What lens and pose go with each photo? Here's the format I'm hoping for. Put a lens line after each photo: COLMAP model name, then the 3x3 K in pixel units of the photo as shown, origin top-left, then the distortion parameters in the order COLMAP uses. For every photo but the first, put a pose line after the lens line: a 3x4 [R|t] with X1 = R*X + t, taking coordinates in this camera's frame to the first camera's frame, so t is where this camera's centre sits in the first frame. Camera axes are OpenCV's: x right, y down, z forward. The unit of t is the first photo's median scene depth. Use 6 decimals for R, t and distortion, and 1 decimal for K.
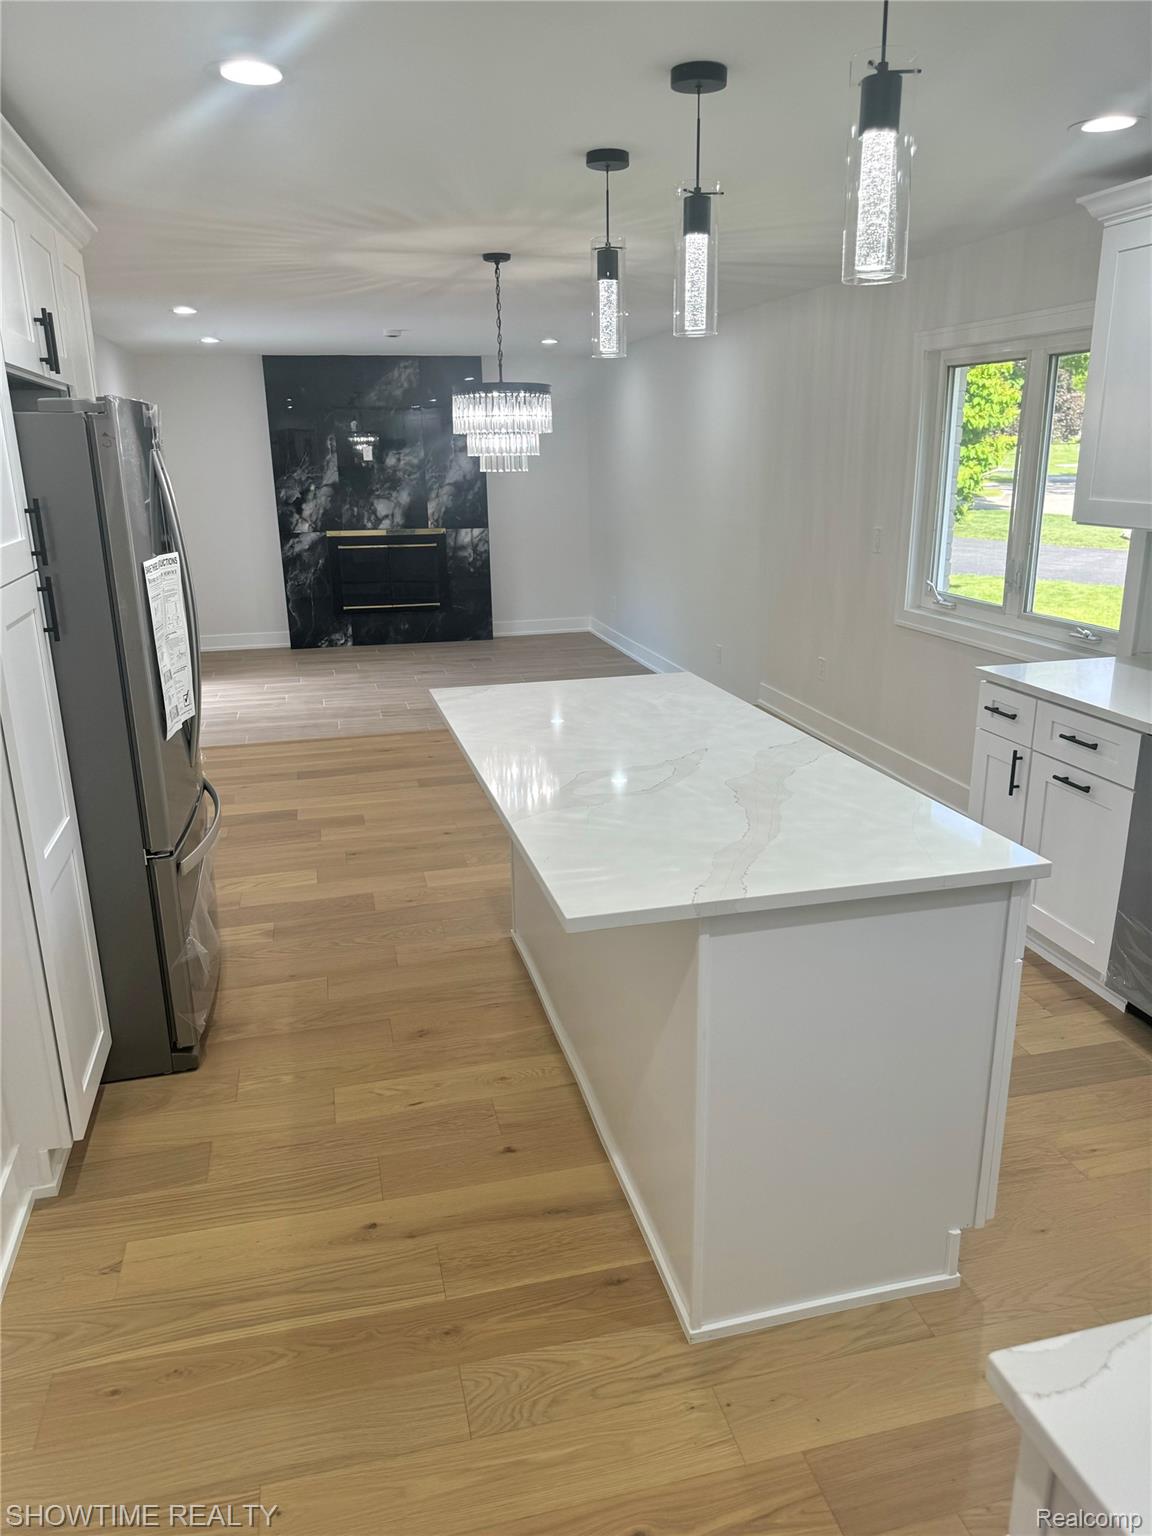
lens RADIAL K [[1097.0, 0, 584.1], [0, 1097.0, 771.7], [0, 0, 1]] dist [0.086196, -0.081512]
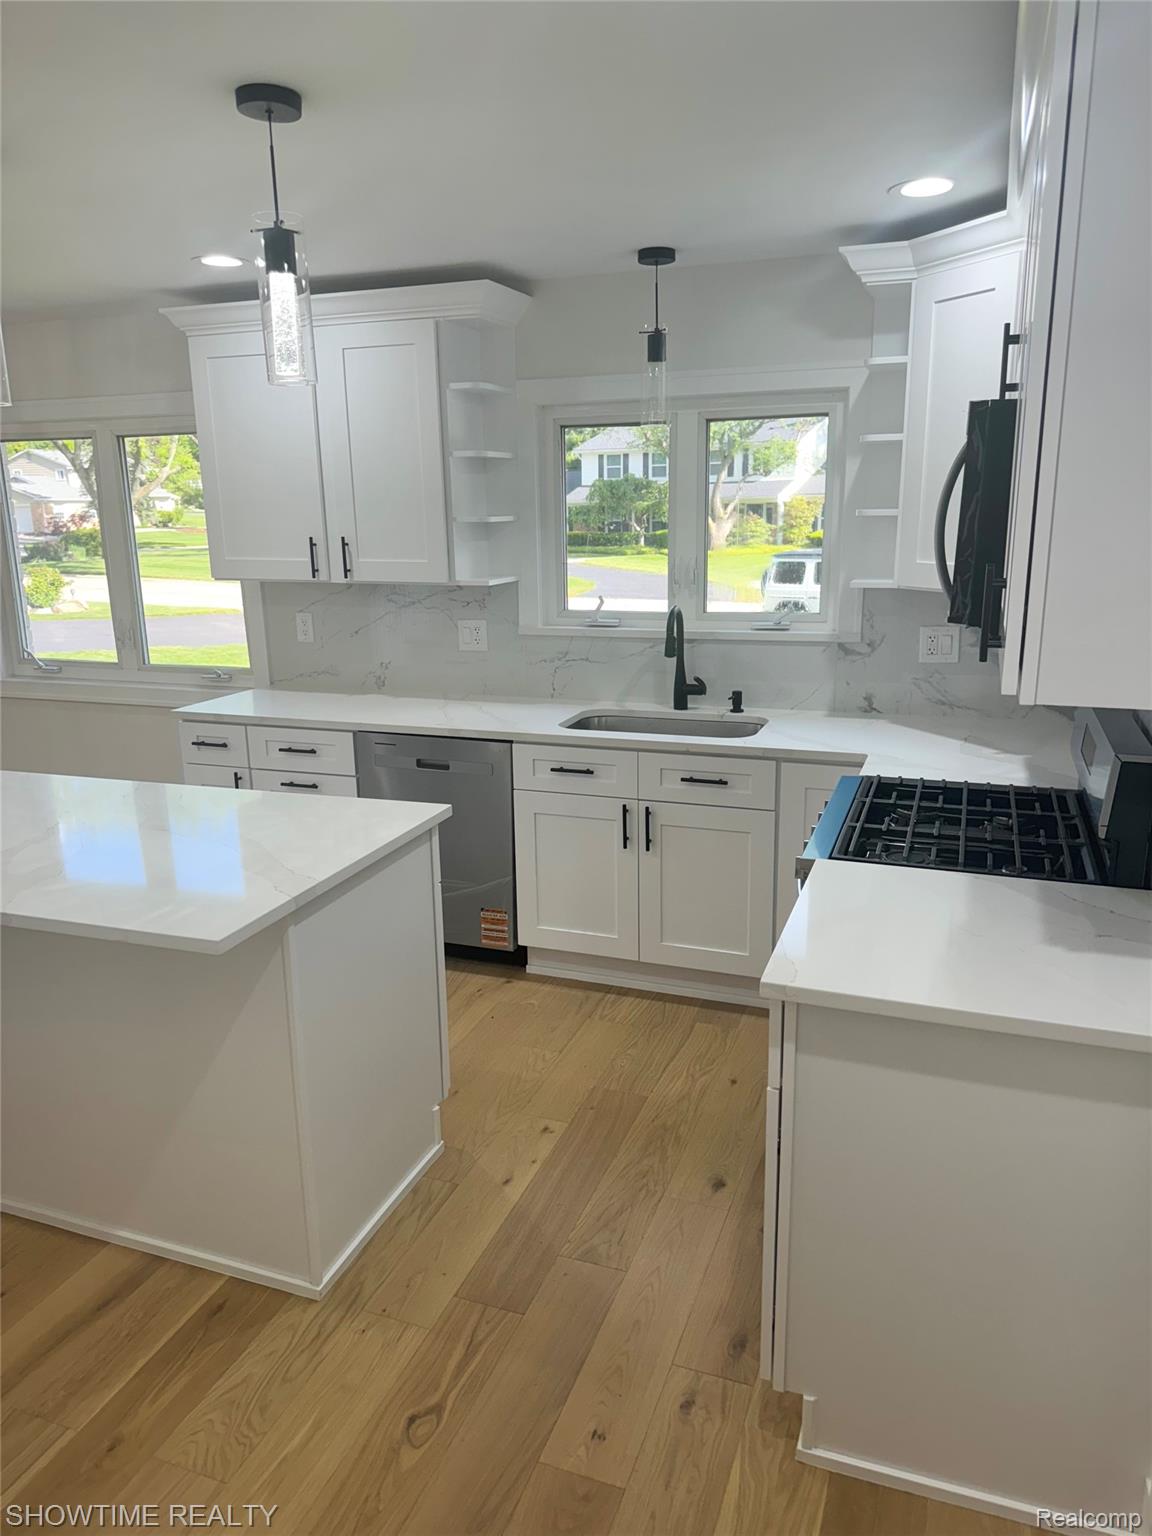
lens RADIAL K [[1097.0, 0, 574.3], [0, 1097.0, 774.0], [0, 0, 1]] dist [0.086196, -0.081512]
pose [[0.566813, -0.196517, 0.800065, -0.547466], [0.245429, 0.967318, 0.063723, -0.006590], [-0.786440, 0.160240, 0.596519, 0.046196]]
